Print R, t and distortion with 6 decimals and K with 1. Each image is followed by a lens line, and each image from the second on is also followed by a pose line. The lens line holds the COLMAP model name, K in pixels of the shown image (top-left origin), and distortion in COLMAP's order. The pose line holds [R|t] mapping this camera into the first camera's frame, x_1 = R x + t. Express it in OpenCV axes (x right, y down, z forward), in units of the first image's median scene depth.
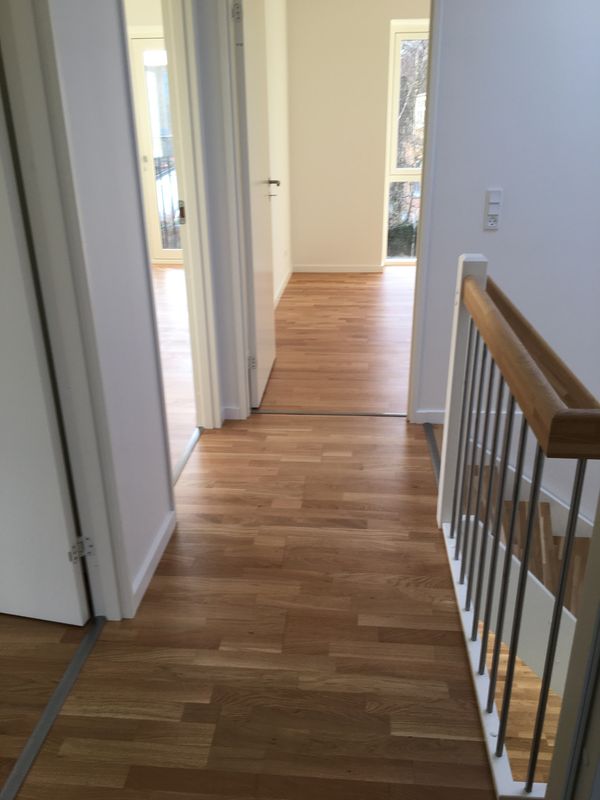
lens RADIAL K [[674.4, 0, 300.3], [0, 674.4, 401.2], [0, 0, 1]] dist [0.046695, -0.054703]
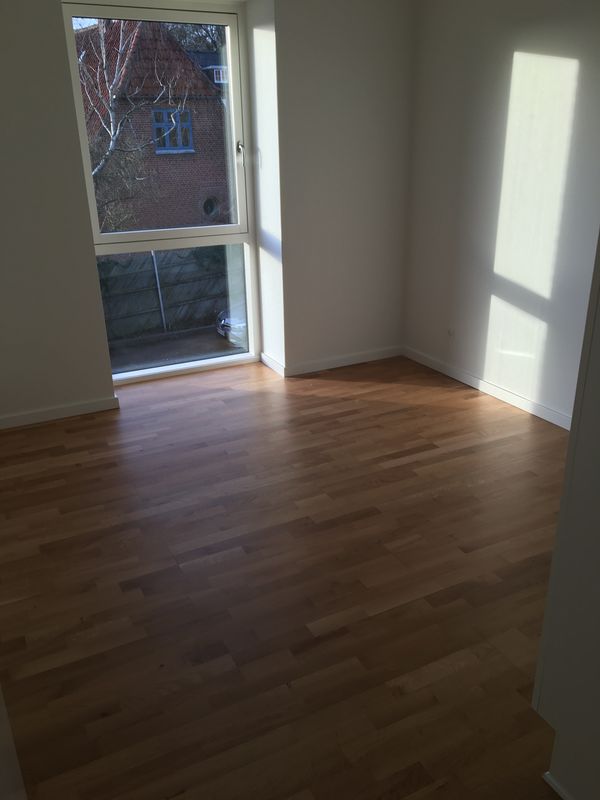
lens RADIAL K [[674.4, 0, 301.5], [0, 674.4, 398.5], [0, 0, 1]] dist [0.046695, -0.054703]
pose [[0.851808, -0.191370, 0.487648, -0.031176], [0.213846, 0.976818, 0.009799, -0.185966], [-0.478219, 0.095935, 0.872985, 0.442217]]
